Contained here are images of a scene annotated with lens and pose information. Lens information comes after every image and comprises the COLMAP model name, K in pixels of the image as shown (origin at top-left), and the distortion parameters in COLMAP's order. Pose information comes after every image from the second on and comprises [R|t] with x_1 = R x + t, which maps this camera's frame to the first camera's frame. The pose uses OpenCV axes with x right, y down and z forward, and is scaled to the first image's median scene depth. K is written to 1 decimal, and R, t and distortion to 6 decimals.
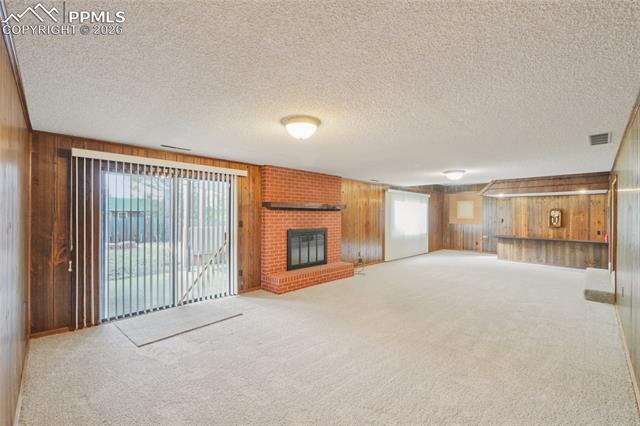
lens RADIAL K [[275.1, 0, 320.0], [0, 275.1, 213.0], [0, 0, 1]] dist [0.000117, -0.000004]
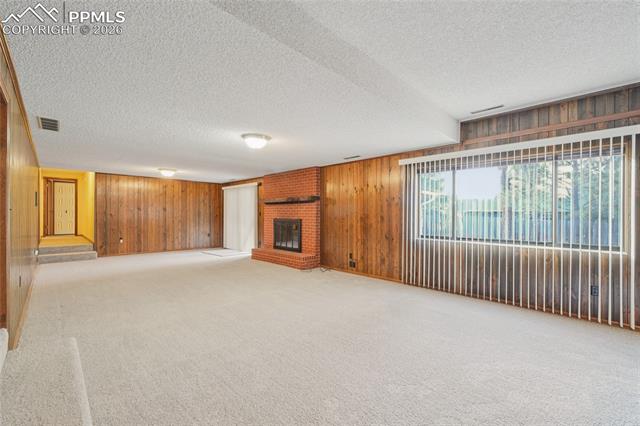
lens RADIAL K [[275.1, 0, 320.0], [0, 275.1, 213.0], [0, 0, 1]] dist [0.000117, -0.000004]
pose [[-0.012710, 0.020205, -0.999715, 1.124249], [0.028731, 0.999390, 0.019833, 0.011658], [0.999506, -0.028470, -0.013283, 1.123427]]
